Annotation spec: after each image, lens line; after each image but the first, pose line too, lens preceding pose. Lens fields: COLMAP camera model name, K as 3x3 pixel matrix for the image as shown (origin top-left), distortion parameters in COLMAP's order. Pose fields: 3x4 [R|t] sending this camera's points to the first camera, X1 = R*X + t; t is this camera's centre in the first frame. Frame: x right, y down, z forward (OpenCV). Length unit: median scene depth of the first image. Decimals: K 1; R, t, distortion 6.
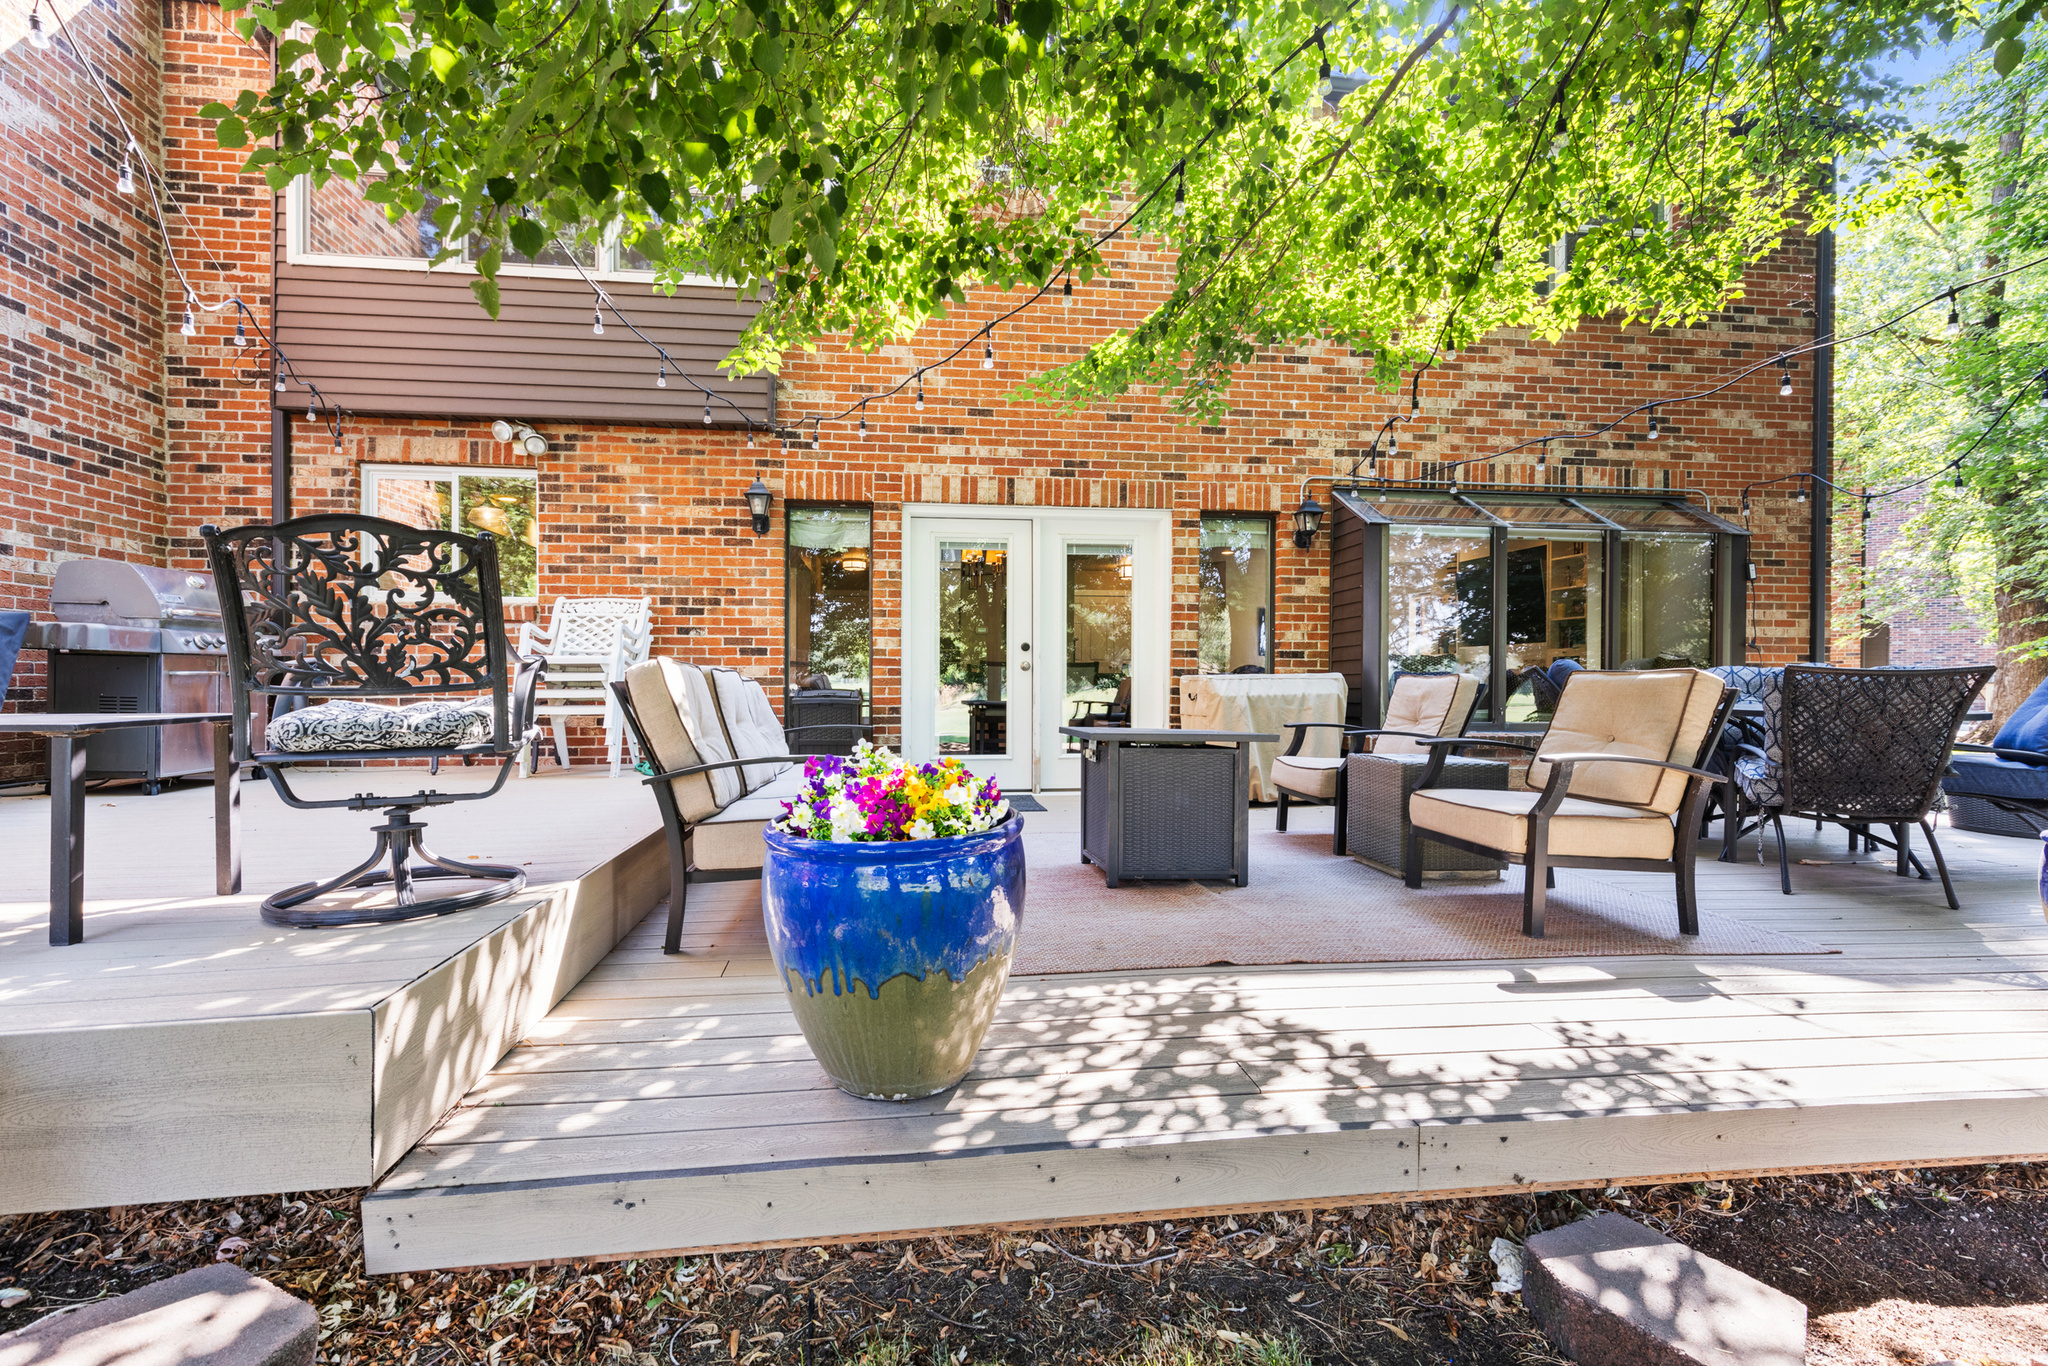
lens RADIAL K [[922.6, 0, 1031.8], [0, 922.6, 688.8], [0, 0, 1]] dist [0.003253, -0.000519]
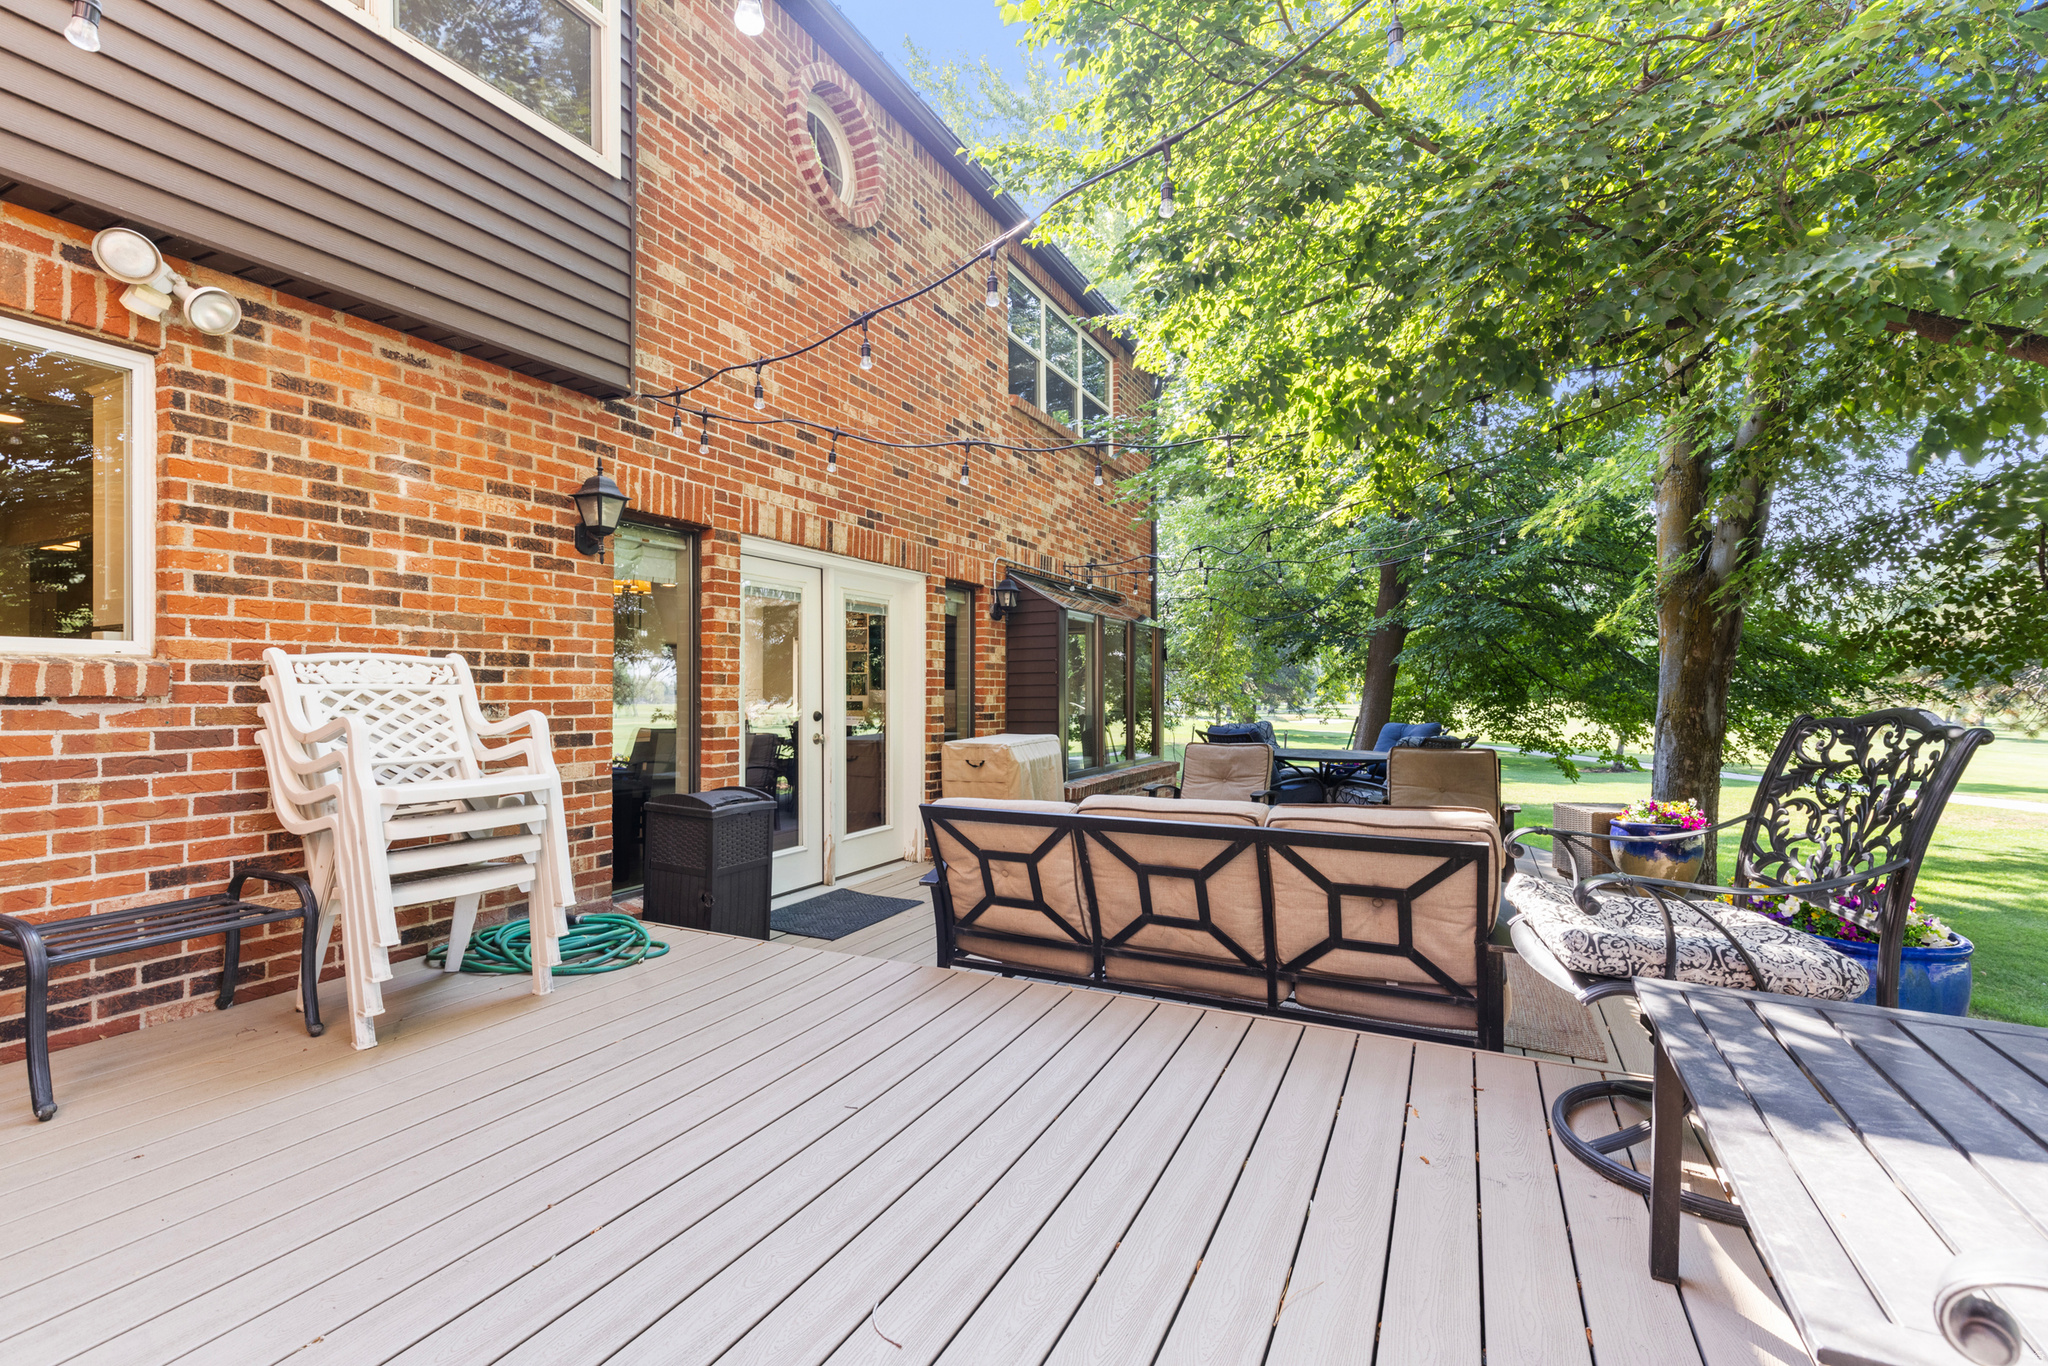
lens RADIAL K [[922.6, 0, 1035.4], [0, 922.6, 685.4], [0, 0, 1]] dist [0.003253, -0.000519]
pose [[0.537451, 0.005229, 0.843279, -0.651459], [-0.003568, 0.999986, -0.003928, -0.074838], [-0.843288, -0.000898, 0.537462, 0.387022]]
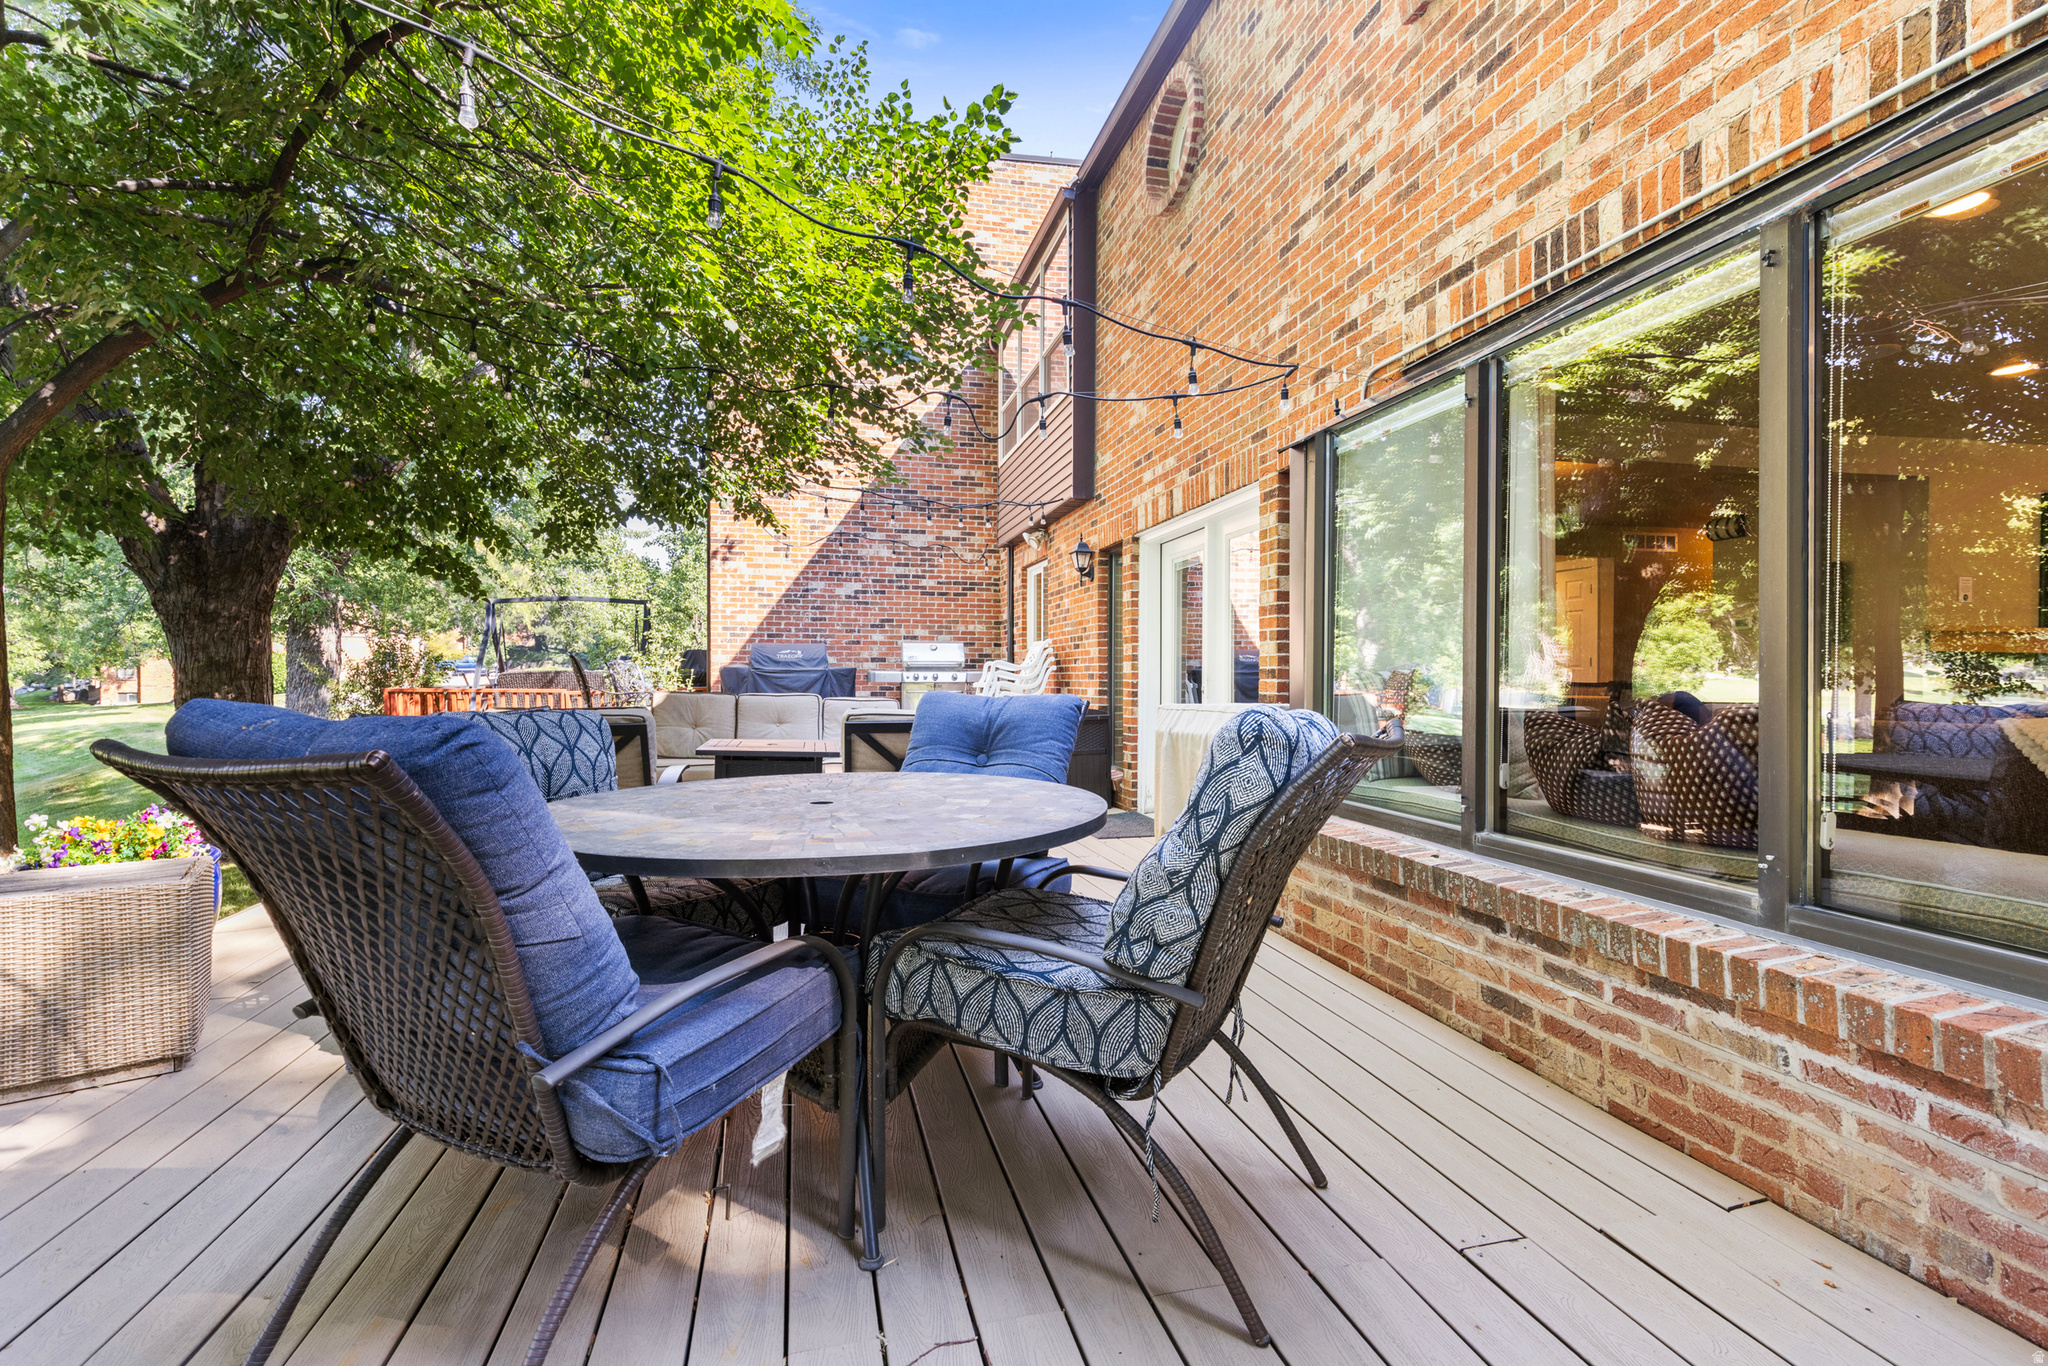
lens RADIAL K [[922.6, 0, 1022.6], [0, 922.6, 683.9], [0, 0, 1]] dist [0.003253, -0.000519]
pose [[0.103859, 0.003185, -0.994587, 0.931443], [-0.003554, 0.999990, 0.002832, -0.031349], [0.994586, 0.003240, 0.103869, 0.771892]]
